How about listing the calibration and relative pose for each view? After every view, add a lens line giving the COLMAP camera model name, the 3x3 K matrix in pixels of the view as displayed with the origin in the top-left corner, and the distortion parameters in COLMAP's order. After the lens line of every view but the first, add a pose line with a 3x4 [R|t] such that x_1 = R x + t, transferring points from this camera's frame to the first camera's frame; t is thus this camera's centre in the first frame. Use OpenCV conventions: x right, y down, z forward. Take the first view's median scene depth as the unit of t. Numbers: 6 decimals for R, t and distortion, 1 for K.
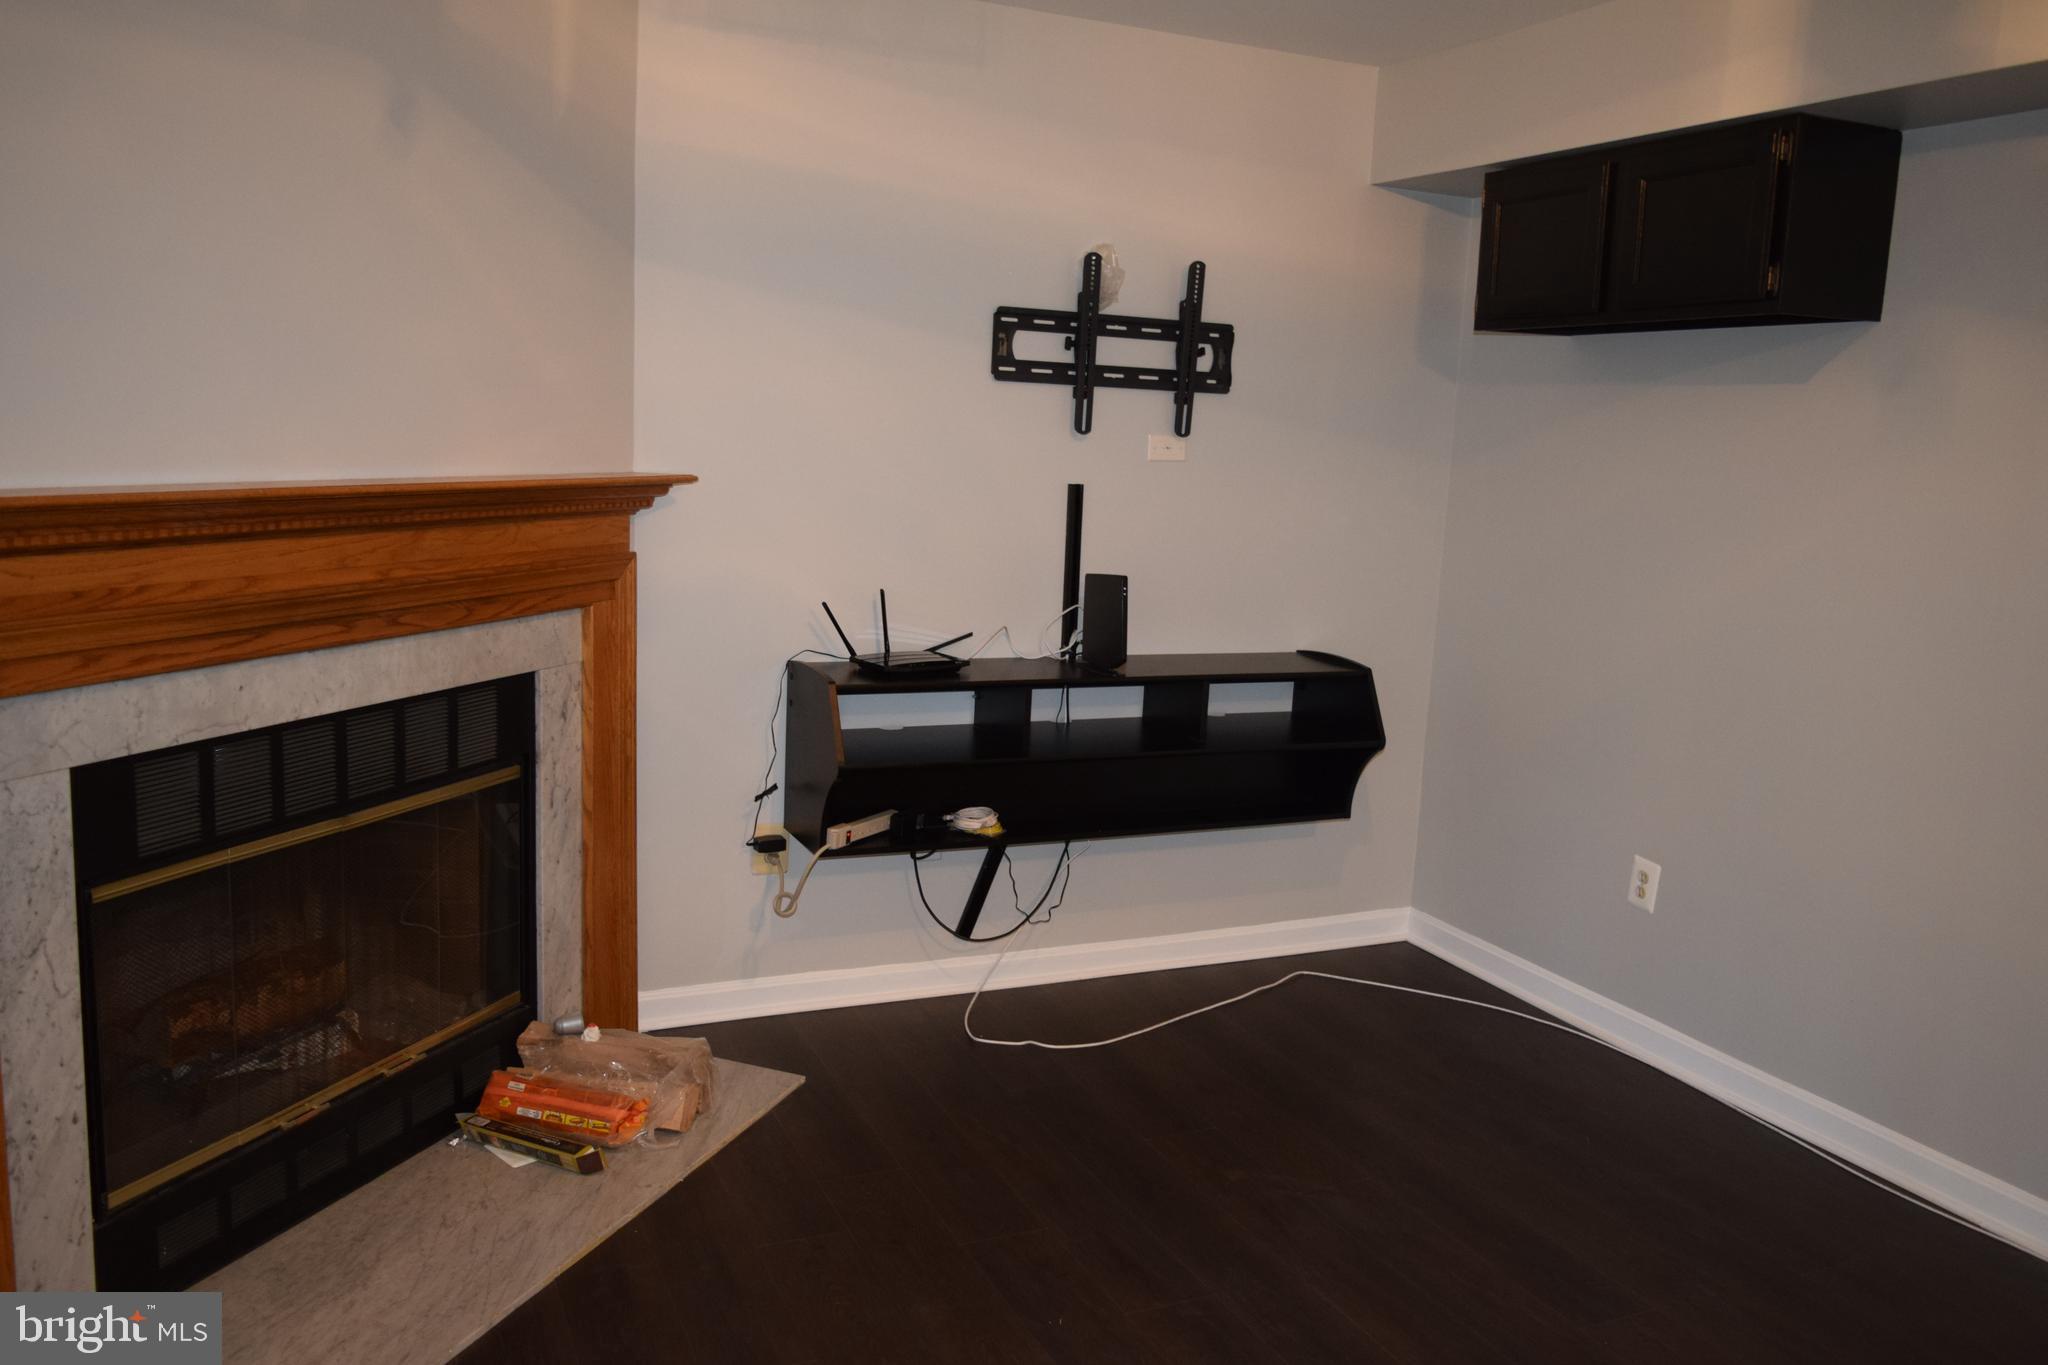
lens RADIAL K [[1581.7, 0, 1015.1], [0, 1581.7, 685.4], [0, 0, 1]] dist [-0.021444, 0.015560]
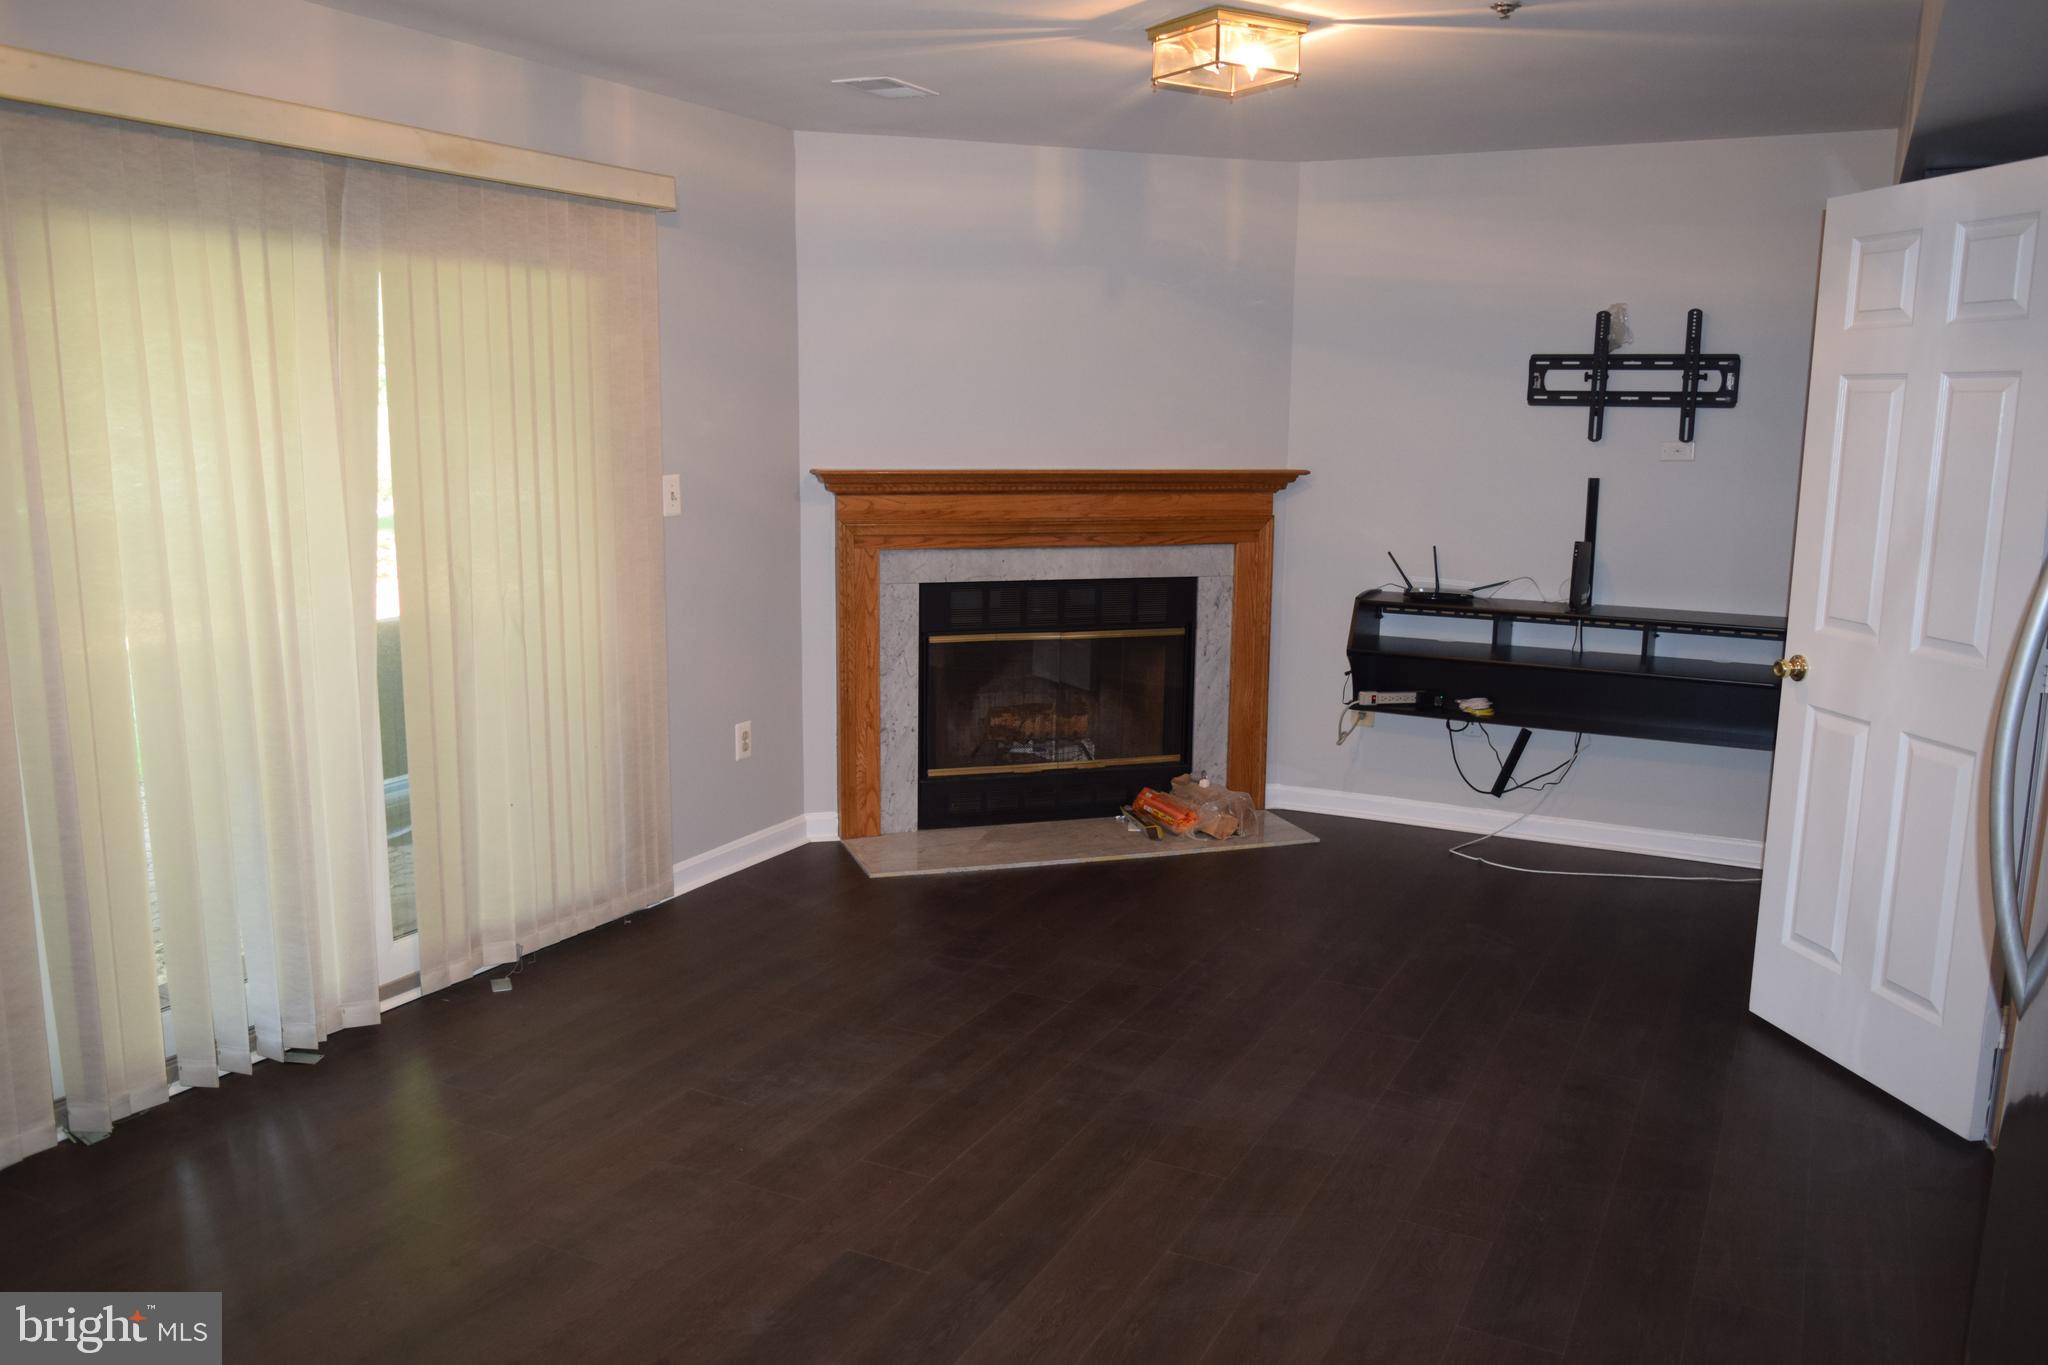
lens RADIAL K [[1581.7, 0, 1034.6], [0, 1581.7, 690.9], [0, 0, 1]] dist [-0.021444, 0.015560]
pose [[0.623108, 0.100296, -0.775678, 0.940707], [-0.113681, 0.992826, 0.037053, 0.070165], [0.773830, 0.065092, 0.630040, -0.264390]]
